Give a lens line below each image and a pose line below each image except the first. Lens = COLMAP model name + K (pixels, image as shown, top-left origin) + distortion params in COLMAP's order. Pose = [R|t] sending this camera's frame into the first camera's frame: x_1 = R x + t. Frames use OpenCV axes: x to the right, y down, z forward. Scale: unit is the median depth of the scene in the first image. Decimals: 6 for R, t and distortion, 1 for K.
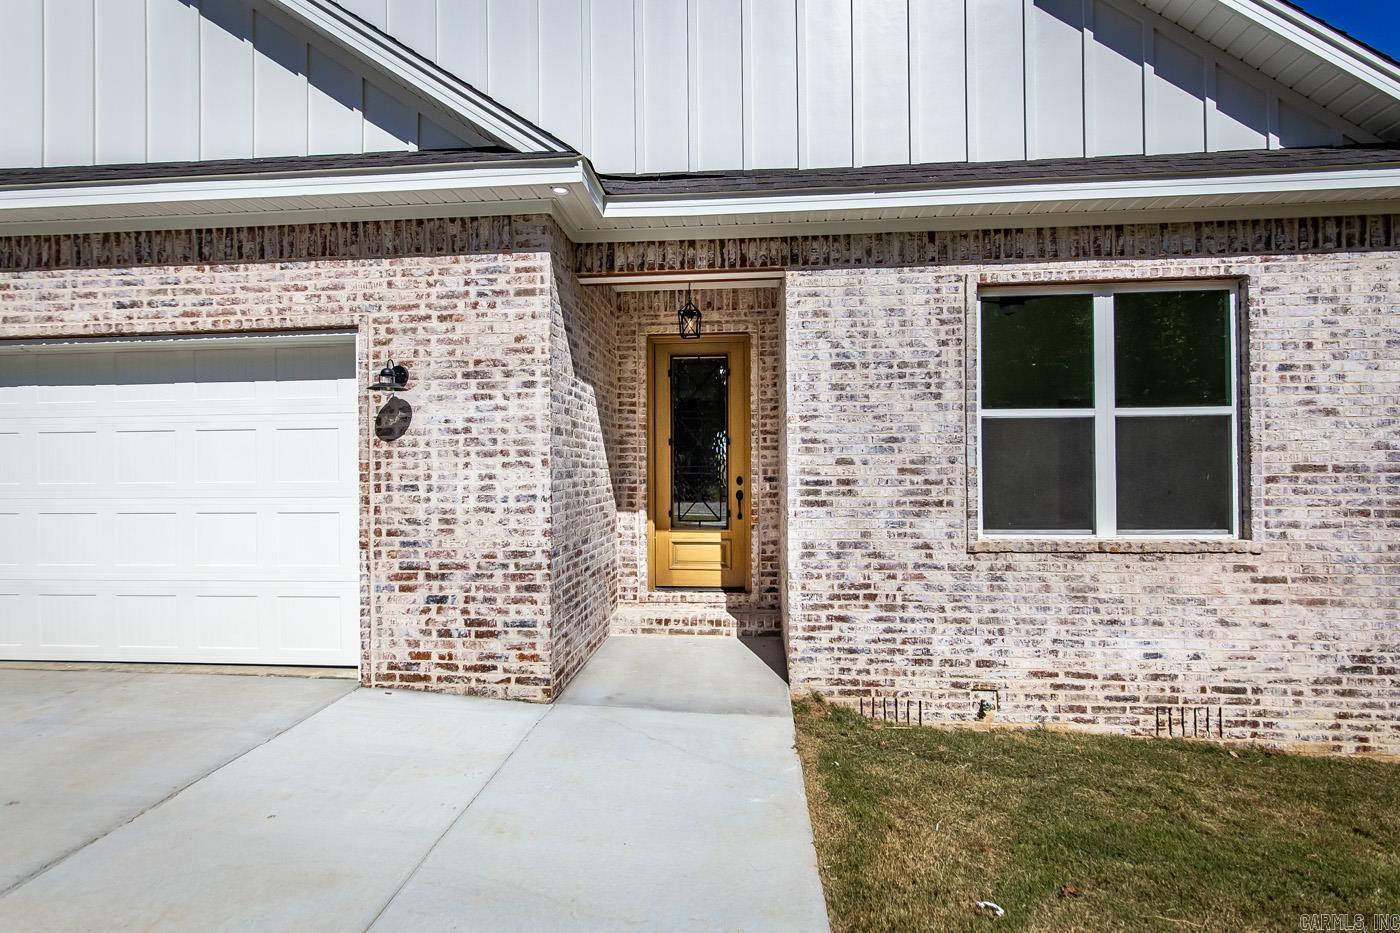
lens RADIAL K [[686.6, 0, 700.0], [0, 686.6, 466.5], [0, 0, 1]] dist [0.003449, 0.000585]
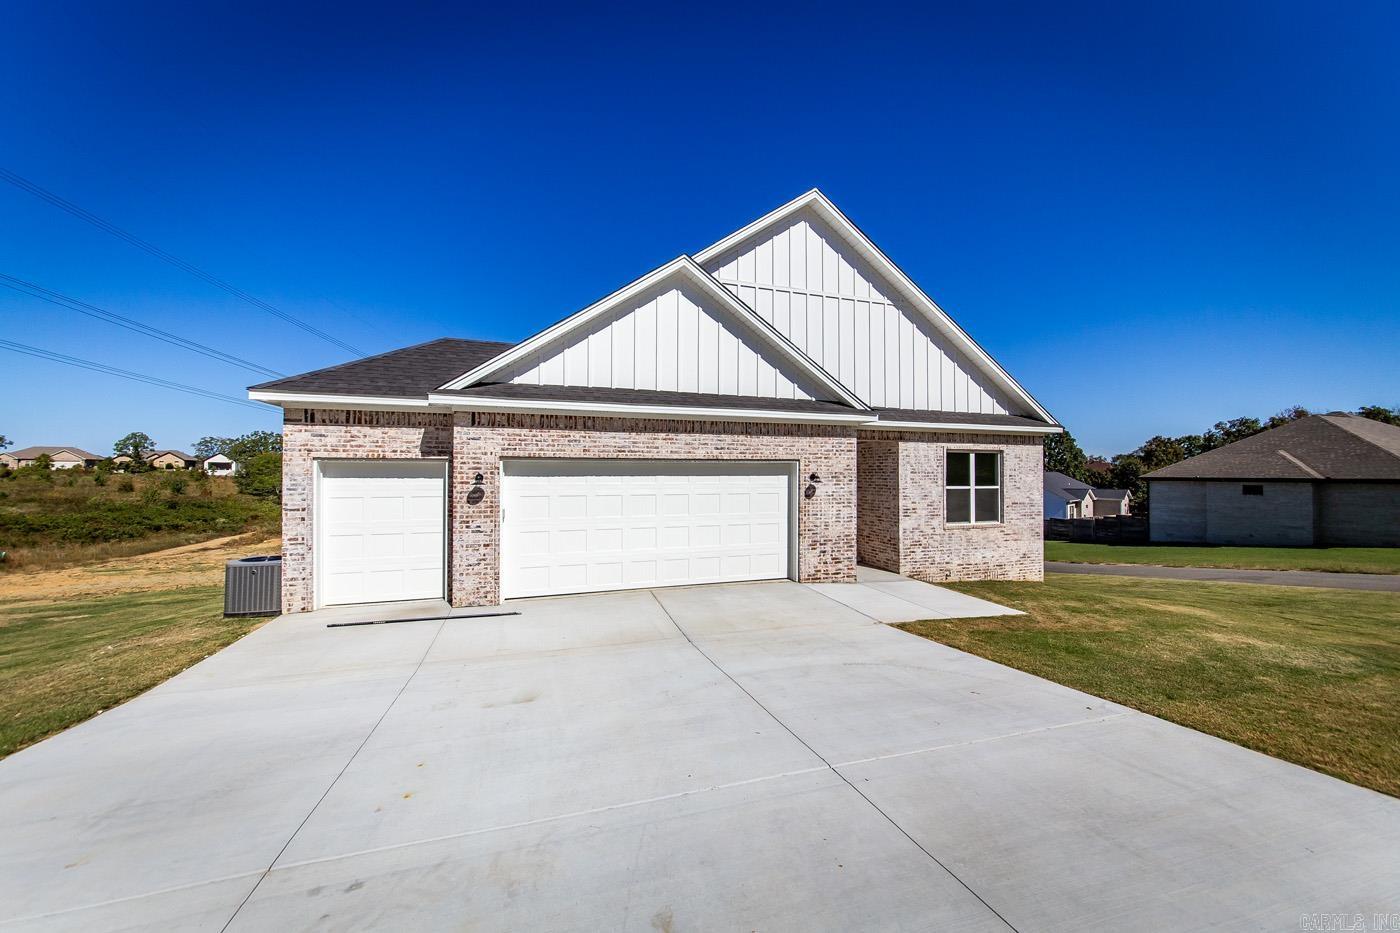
lens RADIAL K [[495.8, 0, 688.1], [0, 495.8, 467.5], [0, 0, 1]] dist [-0.000412, -0.000088]
pose [[0.920435, 0.013238, 0.390672, -1.716589], [-0.010950, 0.999907, -0.008084, -0.145370], [-0.390743, 0.003163, 0.920495, -0.736866]]
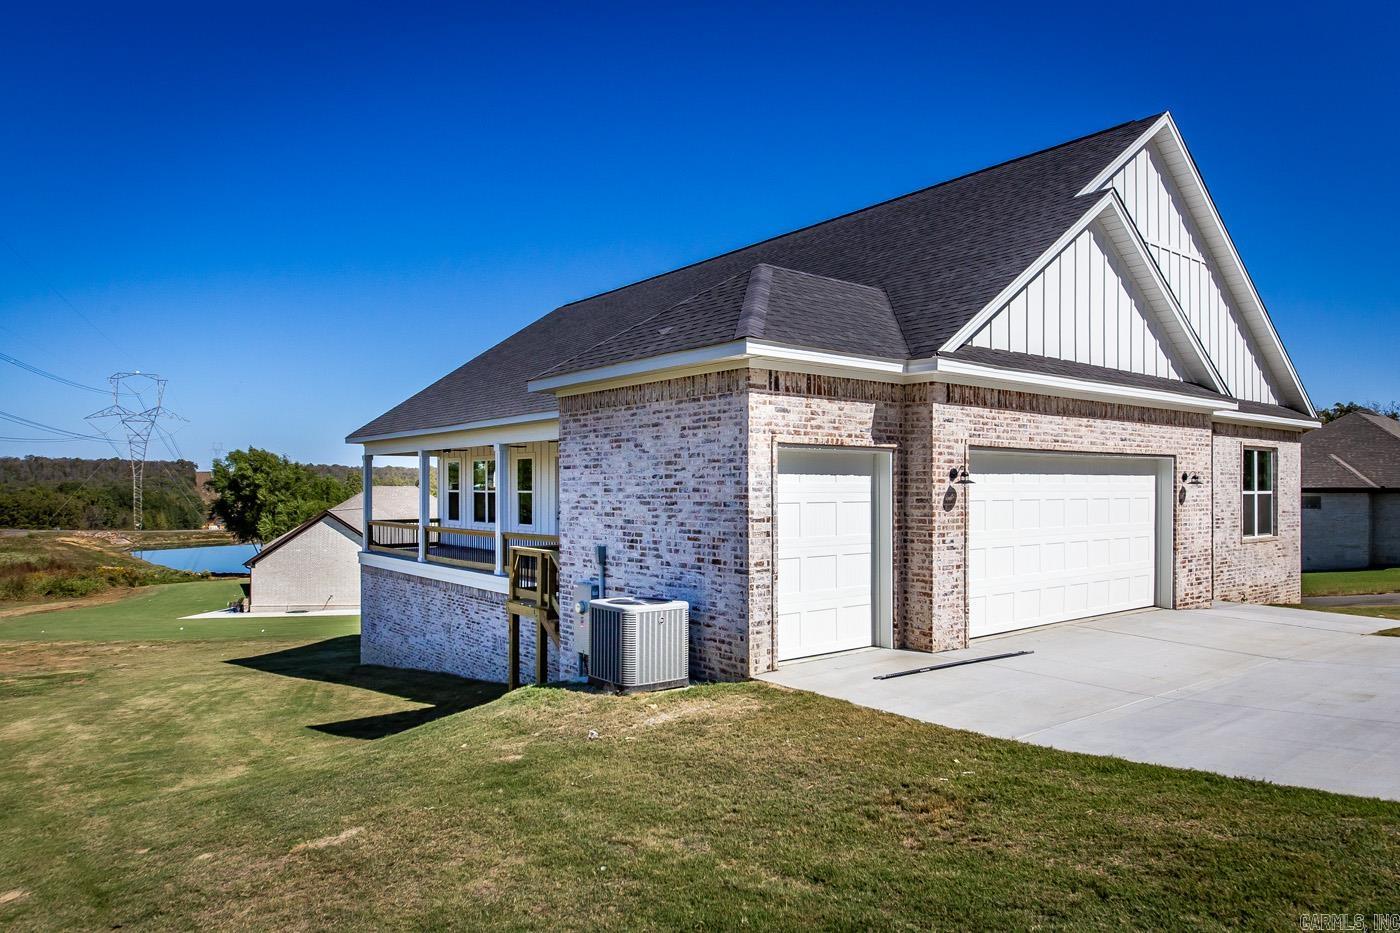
lens RADIAL K [[885.7, 0, 670.3], [0, 885.7, 487.6], [0, 0, 1]] dist [-0.002372, -0.001094]
pose [[0.736634, 0.007523, 0.676249, -3.701199], [-0.008679, 0.999961, -0.001670, -0.073338], [-0.676235, -0.004639, 0.736671, -0.050001]]
